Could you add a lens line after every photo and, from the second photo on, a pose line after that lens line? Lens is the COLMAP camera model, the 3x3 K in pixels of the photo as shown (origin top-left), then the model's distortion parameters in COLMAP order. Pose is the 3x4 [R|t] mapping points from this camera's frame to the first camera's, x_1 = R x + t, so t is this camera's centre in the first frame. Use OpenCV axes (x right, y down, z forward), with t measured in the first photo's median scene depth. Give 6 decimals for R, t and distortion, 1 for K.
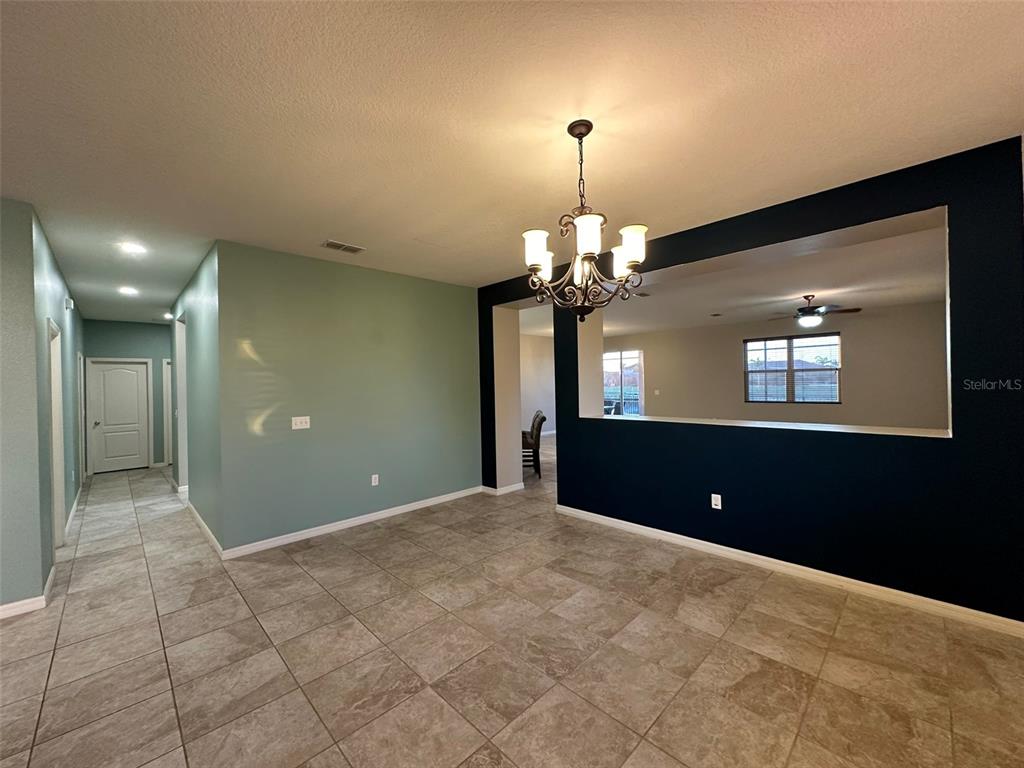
lens RADIAL K [[412.3, 0, 512.1], [0, 412.3, 381.4], [0, 0, 1]] dist [-0.005153, 0.001008]
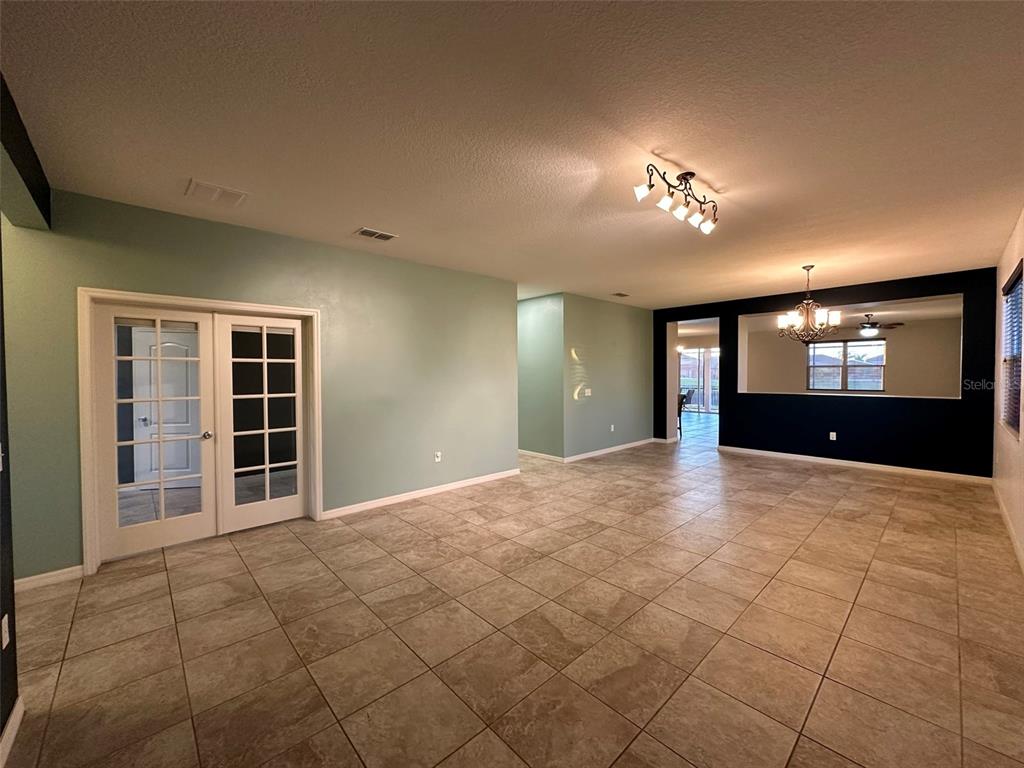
lens RADIAL K [[412.3, 0, 511.6], [0, 412.3, 383.2], [0, 0, 1]] dist [-0.005153, 0.001008]
pose [[0.999452, 0.016741, -0.028561, -1.104499], [-0.015871, 0.999411, 0.030430, 0.017497], [0.029053, -0.029960, 0.999129, -1.098587]]
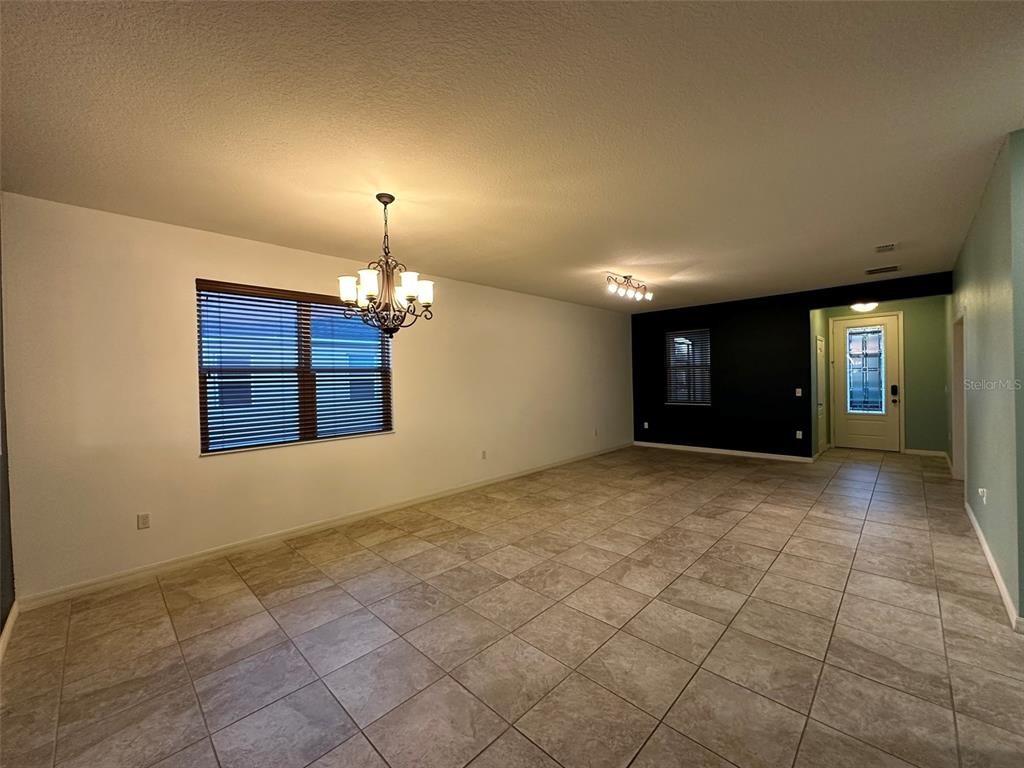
lens RADIAL K [[412.3, 0, 516.1], [0, 412.3, 385.3], [0, 0, 1]] dist [-0.005153, 0.001008]
pose [[-0.998577, 0.044974, -0.028662, -0.149258], [0.044693, 0.998947, 0.010371, 0.012287], [0.029099, 0.009075, -0.999535, 1.743126]]
